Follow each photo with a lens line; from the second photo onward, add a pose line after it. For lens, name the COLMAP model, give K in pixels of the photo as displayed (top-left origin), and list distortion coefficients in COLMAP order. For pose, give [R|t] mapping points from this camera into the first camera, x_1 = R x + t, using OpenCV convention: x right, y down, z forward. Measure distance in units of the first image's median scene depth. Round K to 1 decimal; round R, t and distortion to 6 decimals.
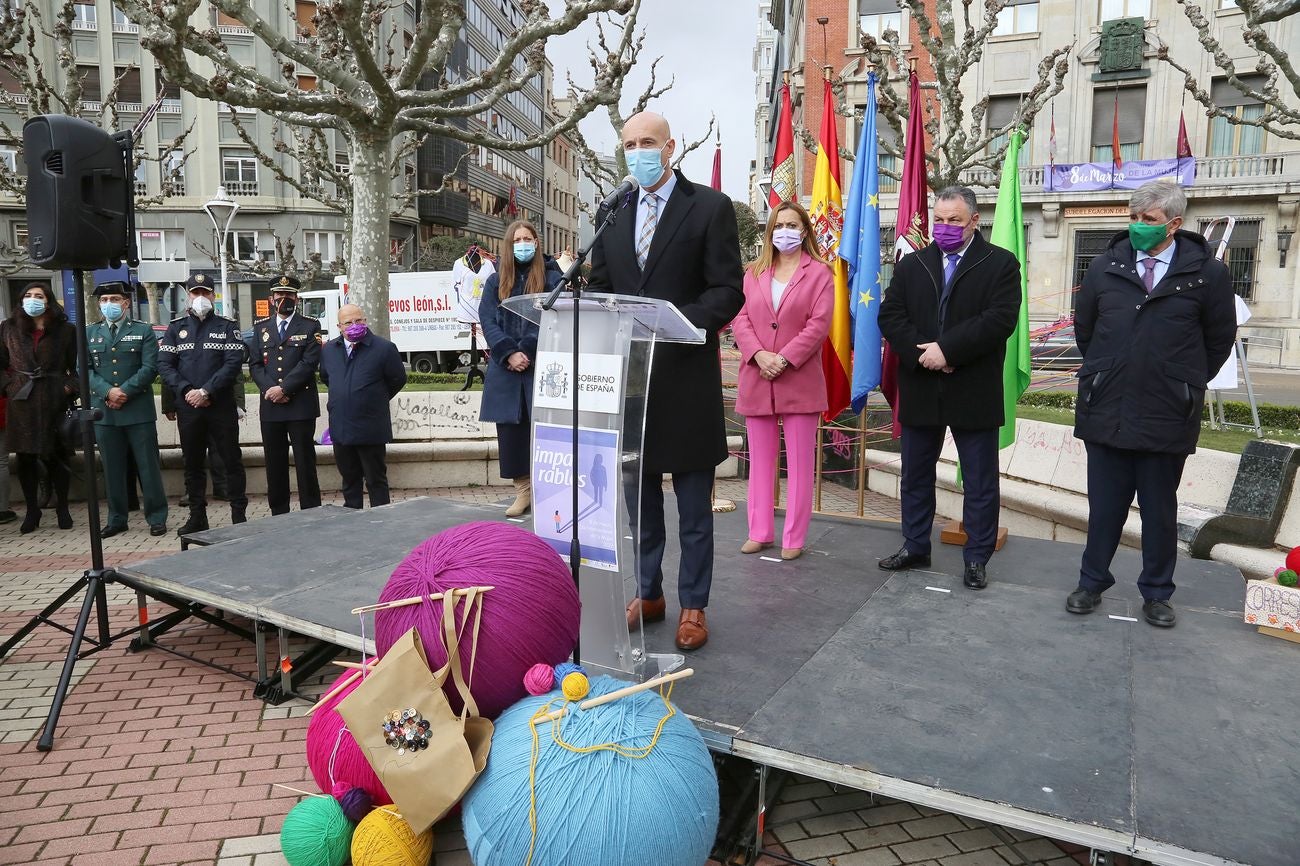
lens RADIAL K [[881.1, 0, 641.9], [0, 881.1, 436.6], [0, 0, 1]] dist [-0.114681, 0.060060]
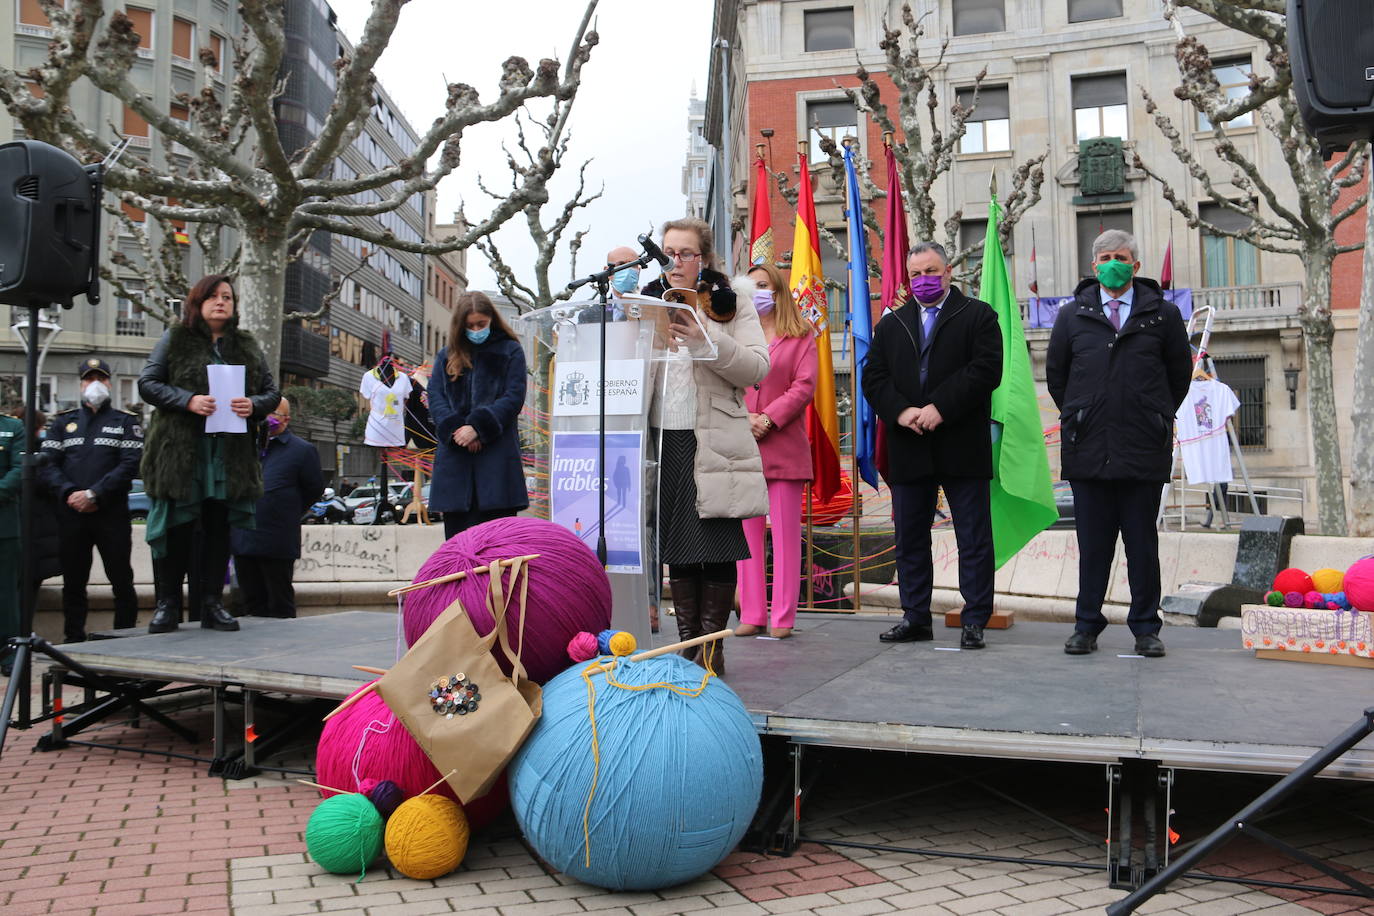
lens RADIAL K [[1136.1, 0, 706.2], [0, 1136.1, 454.2], [0, 0, 1]] dist [-0.166410, 0.125842]
pose [[0.989792, -0.007706, 0.142309, -0.041581], [0.032430, 0.984519, -0.172250, 0.074315], [-0.138778, 0.175107, 0.974719, -0.089502]]
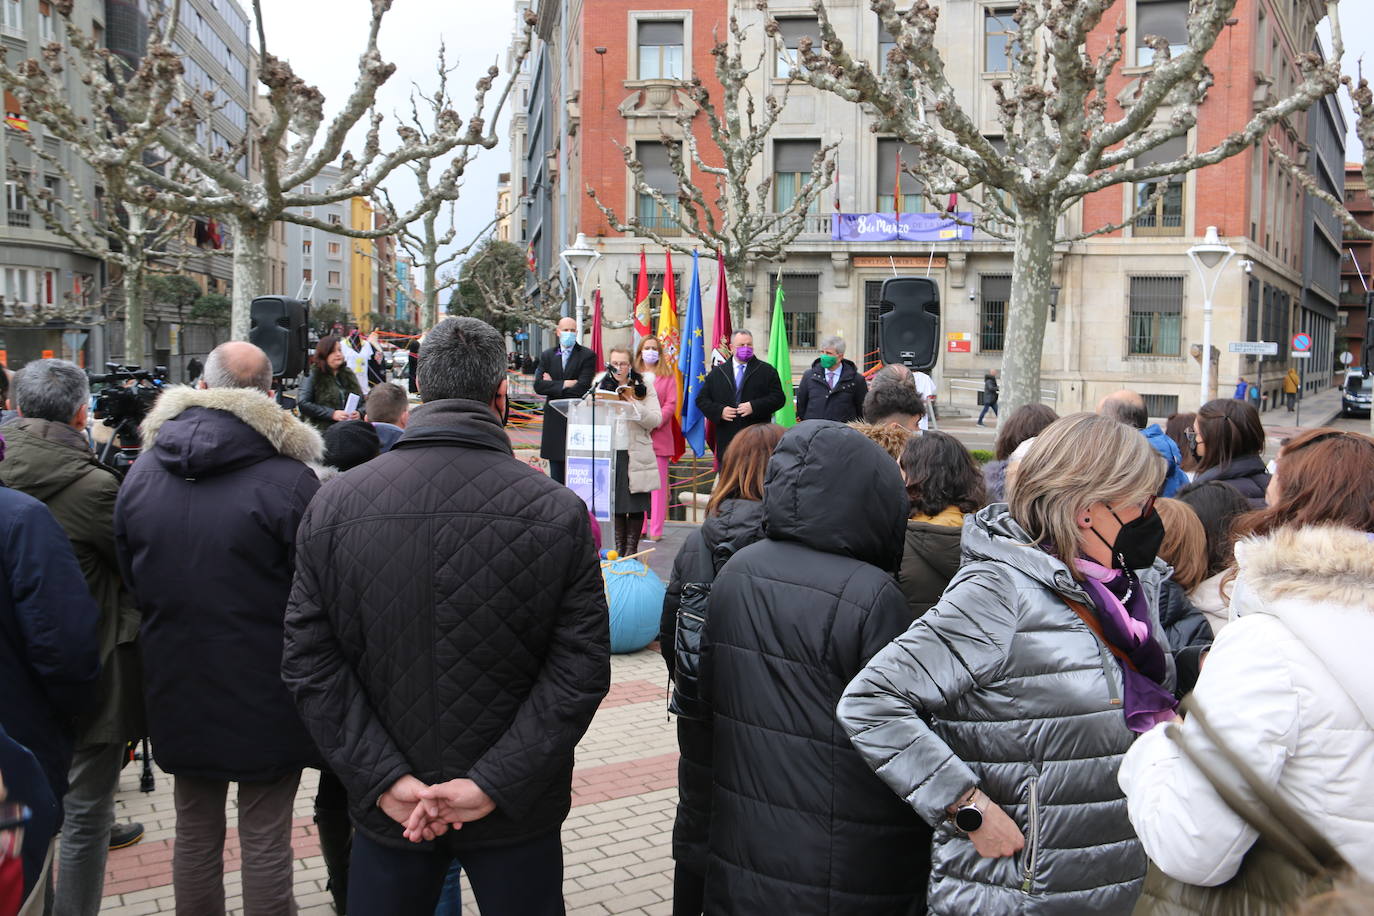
lens RADIAL K [[1136.1, 0, 685.4], [0, 1136.1, 464.0], [0, 0, 1]] dist [-0.166410, 0.125842]
pose [[0.958354, -0.023069, 0.284648, -0.202109], [0.036394, 0.998471, -0.041613, 0.041392], [-0.283253, 0.050239, 0.957728, -0.565290]]
